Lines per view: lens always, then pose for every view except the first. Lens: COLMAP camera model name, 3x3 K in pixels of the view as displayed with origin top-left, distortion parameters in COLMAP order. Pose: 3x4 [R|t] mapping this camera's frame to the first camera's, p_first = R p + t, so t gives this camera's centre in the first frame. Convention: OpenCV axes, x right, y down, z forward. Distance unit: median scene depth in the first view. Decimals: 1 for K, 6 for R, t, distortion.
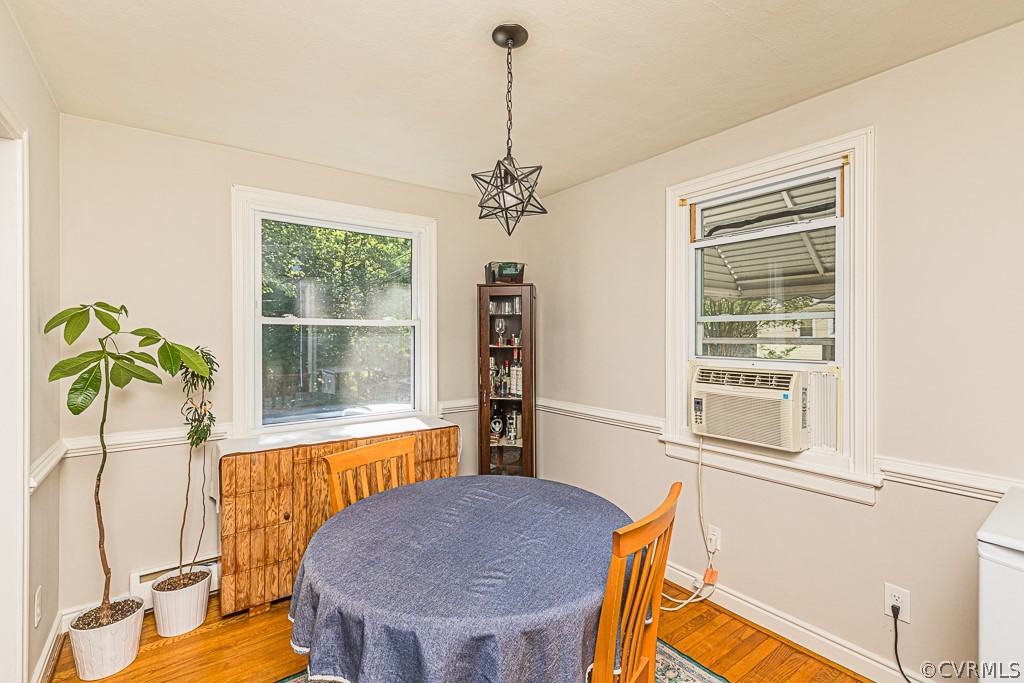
lens RADIAL K [[471.1, 0, 507.2], [0, 471.1, 332.1], [0, 0, 1]] dist [0.000846, -0.000106]
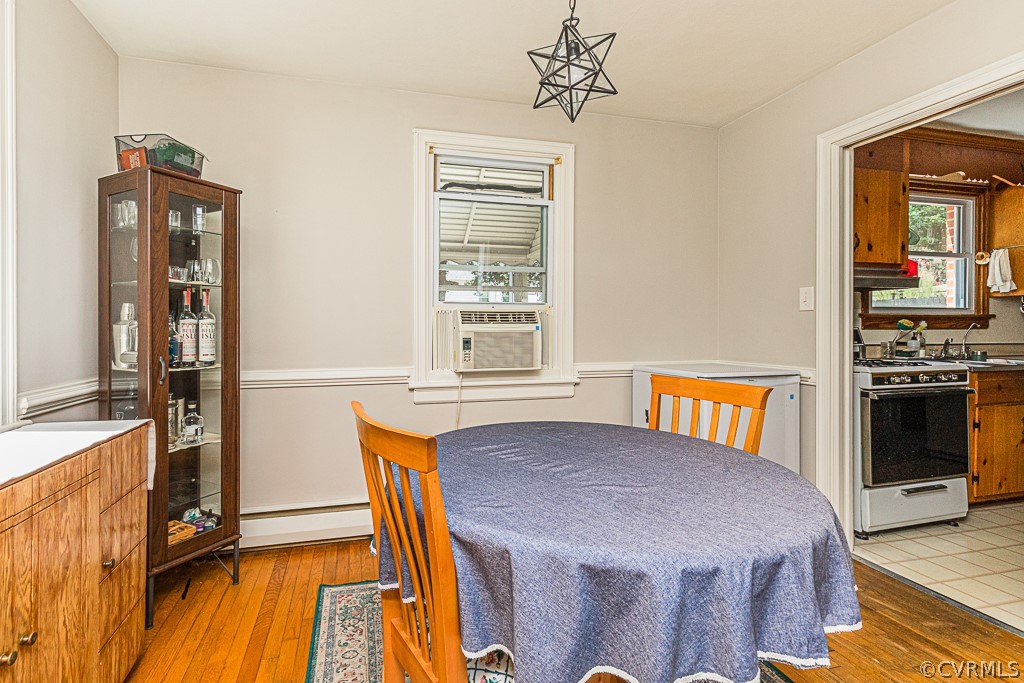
lens RADIAL K [[461.2, 0, 508.7], [0, 461.2, 321.4], [0, 0, 1]] dist [0.001397, 0.000113]
pose [[0.362473, 0.003722, 0.931987, -0.541864], [-0.003217, 0.999991, -0.002742, 0.106575], [-0.931989, -0.002004, 0.362482, 0.535299]]
